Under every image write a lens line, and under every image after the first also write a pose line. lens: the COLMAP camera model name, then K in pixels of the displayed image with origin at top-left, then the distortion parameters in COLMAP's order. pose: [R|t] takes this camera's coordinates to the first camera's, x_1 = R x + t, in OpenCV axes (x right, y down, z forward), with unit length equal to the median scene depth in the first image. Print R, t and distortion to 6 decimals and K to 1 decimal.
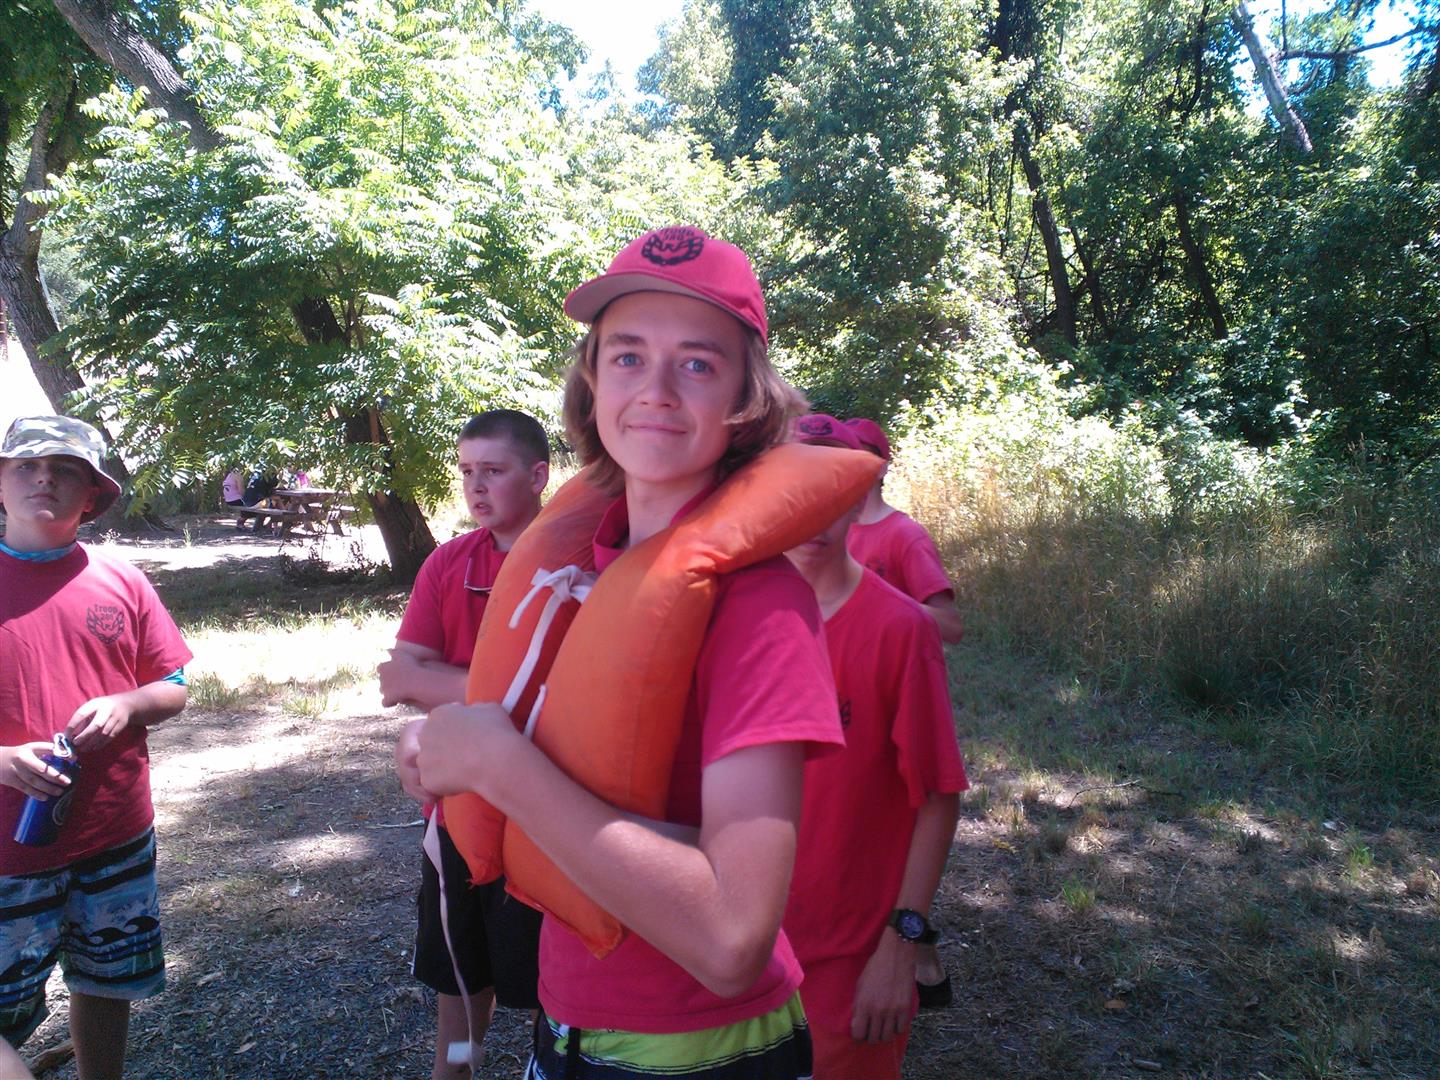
lens RADIAL K [[1272.4, 0, 679.2], [0, 1272.4, 536.7], [0, 0, 1]] dist [0.246124, -0.385516]
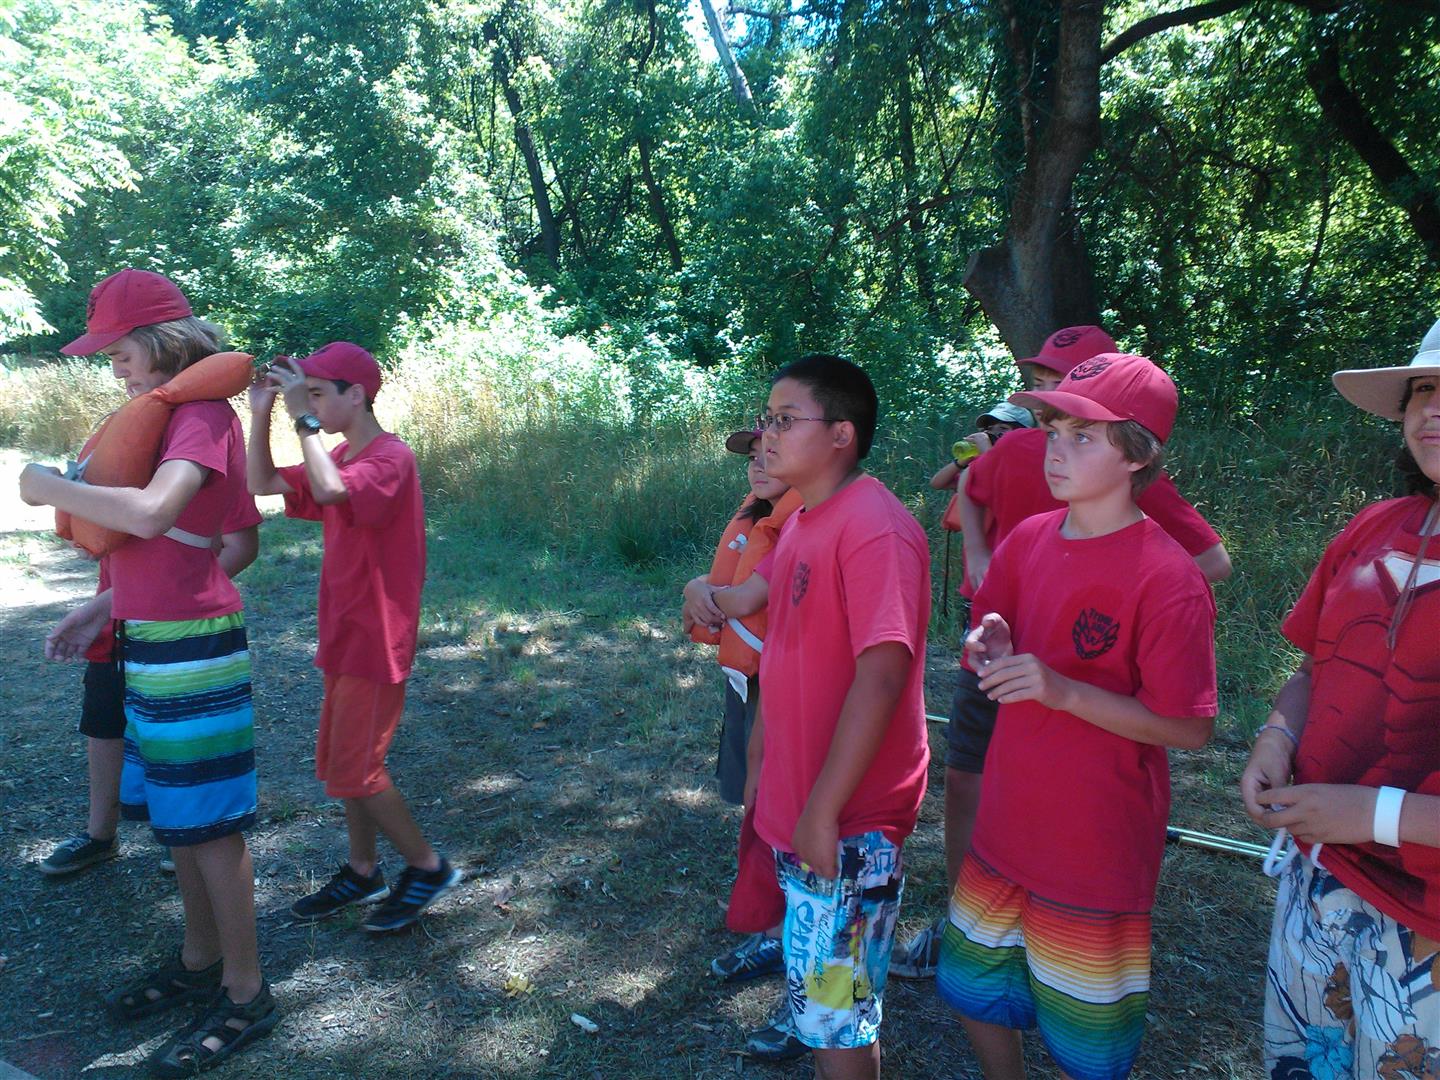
lens RADIAL K [[1290.5, 0, 741.8], [0, 1290.5, 547.2], [0, 0, 1]] dist [0.214869, -0.333616]
pose [[0.913374, -0.045324, 0.404591, -0.011689], [0.015458, 0.996928, 0.076782, 0.005147], [-0.406828, -0.063876, 0.911269, -0.087691]]
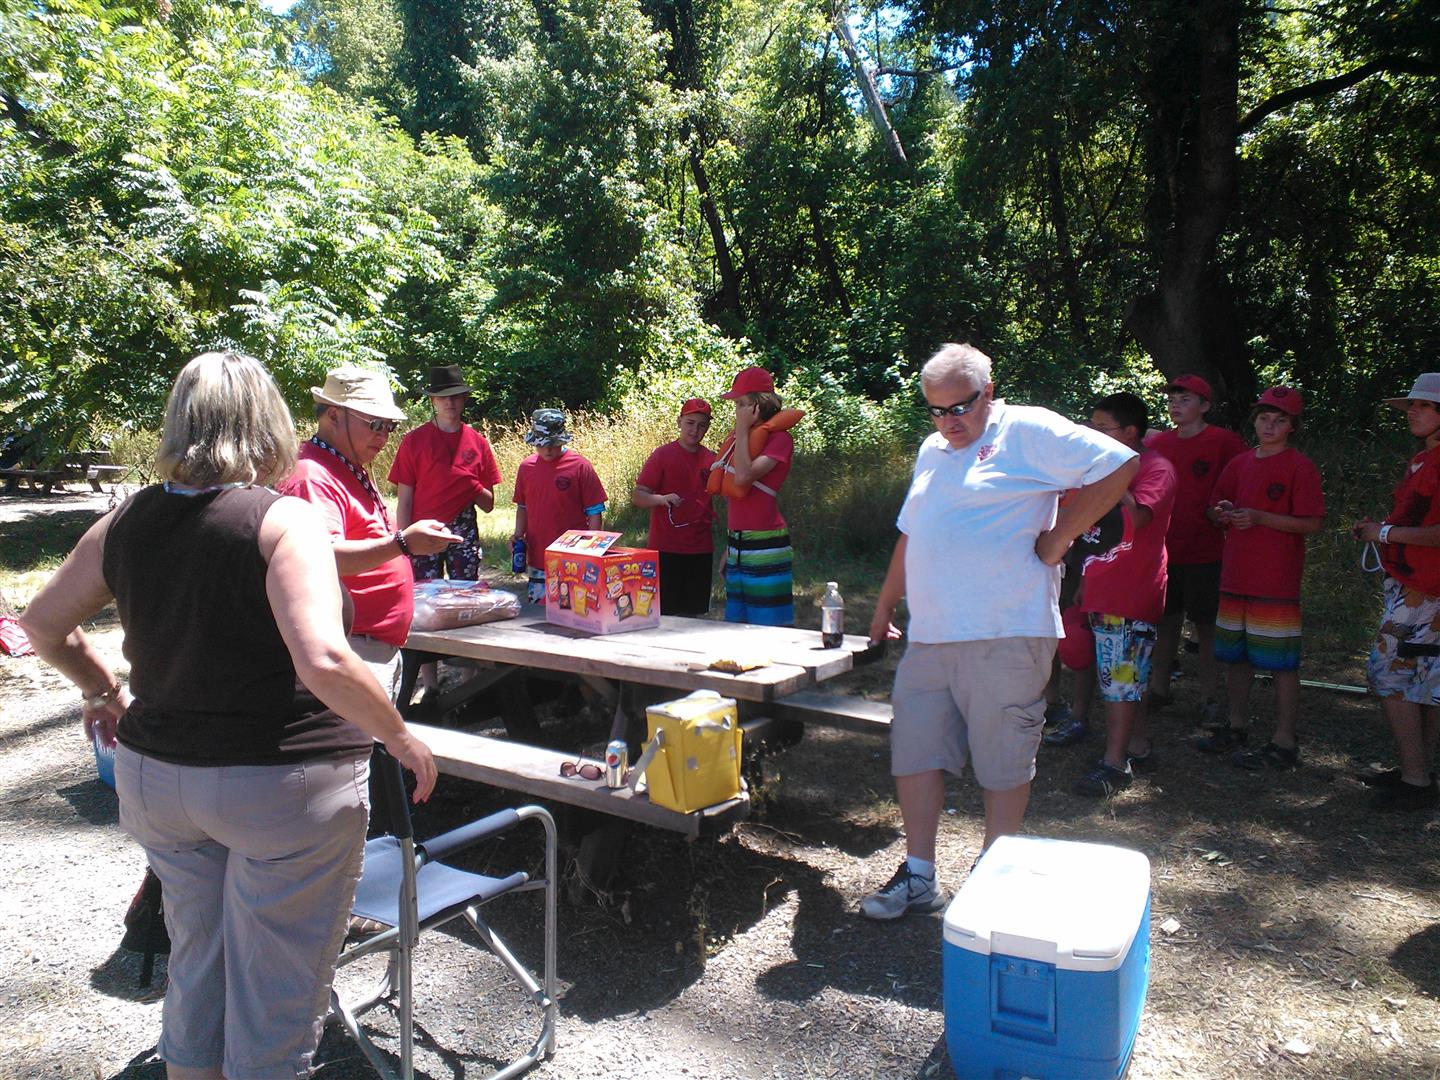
lens RADIAL K [[1272.4, 0, 679.2], [0, 1272.4, 536.7], [0, 0, 1]] dist [0.246124, -0.385516]
pose [[0.962662, -0.045540, 0.266847, -0.105346], [0.035619, 0.998487, 0.041904, 0.009245], [-0.268351, -0.030835, 0.962828, -0.205361]]
